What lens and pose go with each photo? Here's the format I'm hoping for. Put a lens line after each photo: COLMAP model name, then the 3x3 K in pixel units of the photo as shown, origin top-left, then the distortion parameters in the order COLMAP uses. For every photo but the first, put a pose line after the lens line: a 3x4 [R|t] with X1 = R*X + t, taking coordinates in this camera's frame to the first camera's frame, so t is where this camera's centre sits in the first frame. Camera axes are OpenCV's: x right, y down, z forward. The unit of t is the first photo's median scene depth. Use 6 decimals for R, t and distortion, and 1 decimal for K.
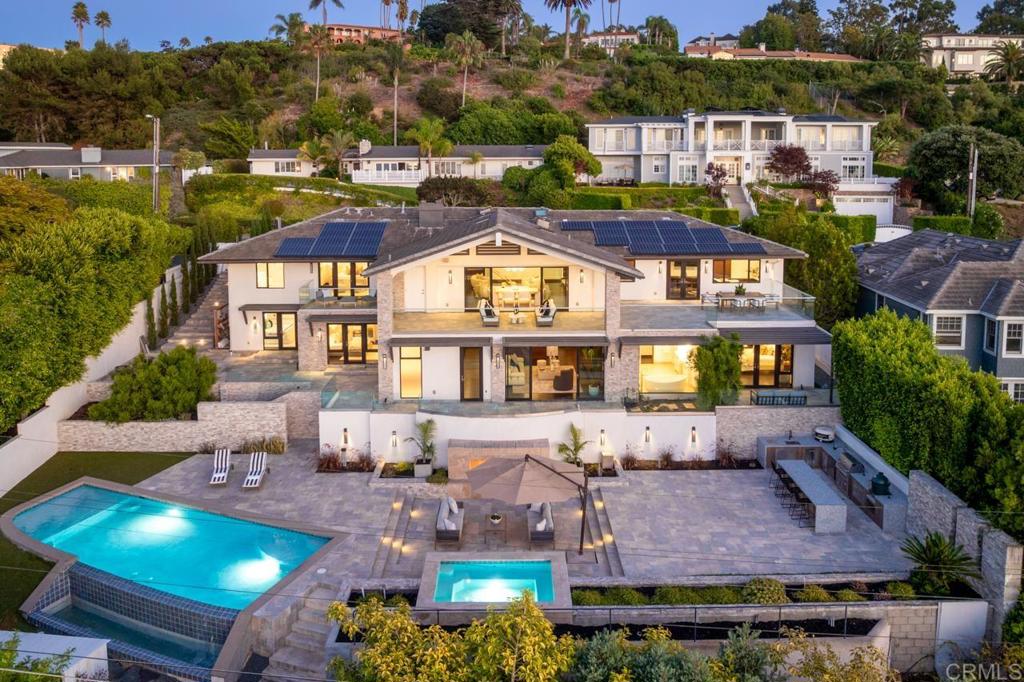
lens RADIAL K [[733.4, 0, 509.9], [0, 733.4, 232.6], [0, 0, 1]] dist [-0.026327, -0.003186]
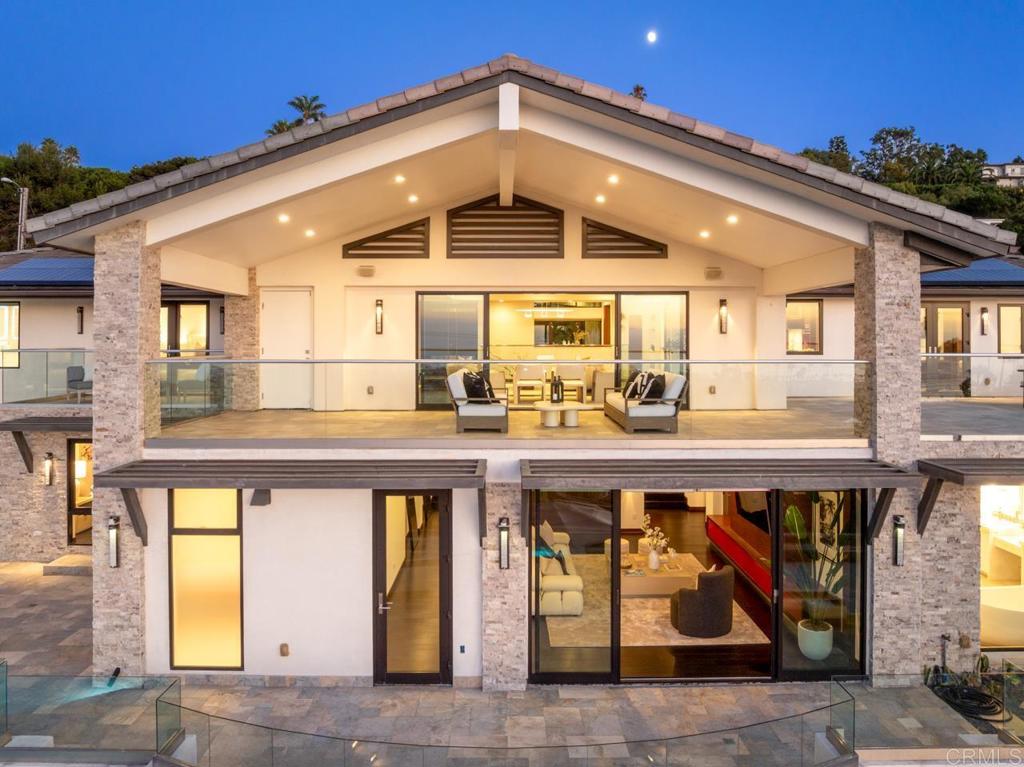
lens RADIAL K [[744.2, 0, 515.3], [0, 744.2, 336.3], [0, 0, 1]] dist [-0.034625, 0.000869]
pose [[0.999972, 0.005741, 0.004772, -0.012095], [-0.005266, 0.995544, -0.094156, 0.107553], [-0.005292, 0.094128, 0.995546, 0.618890]]
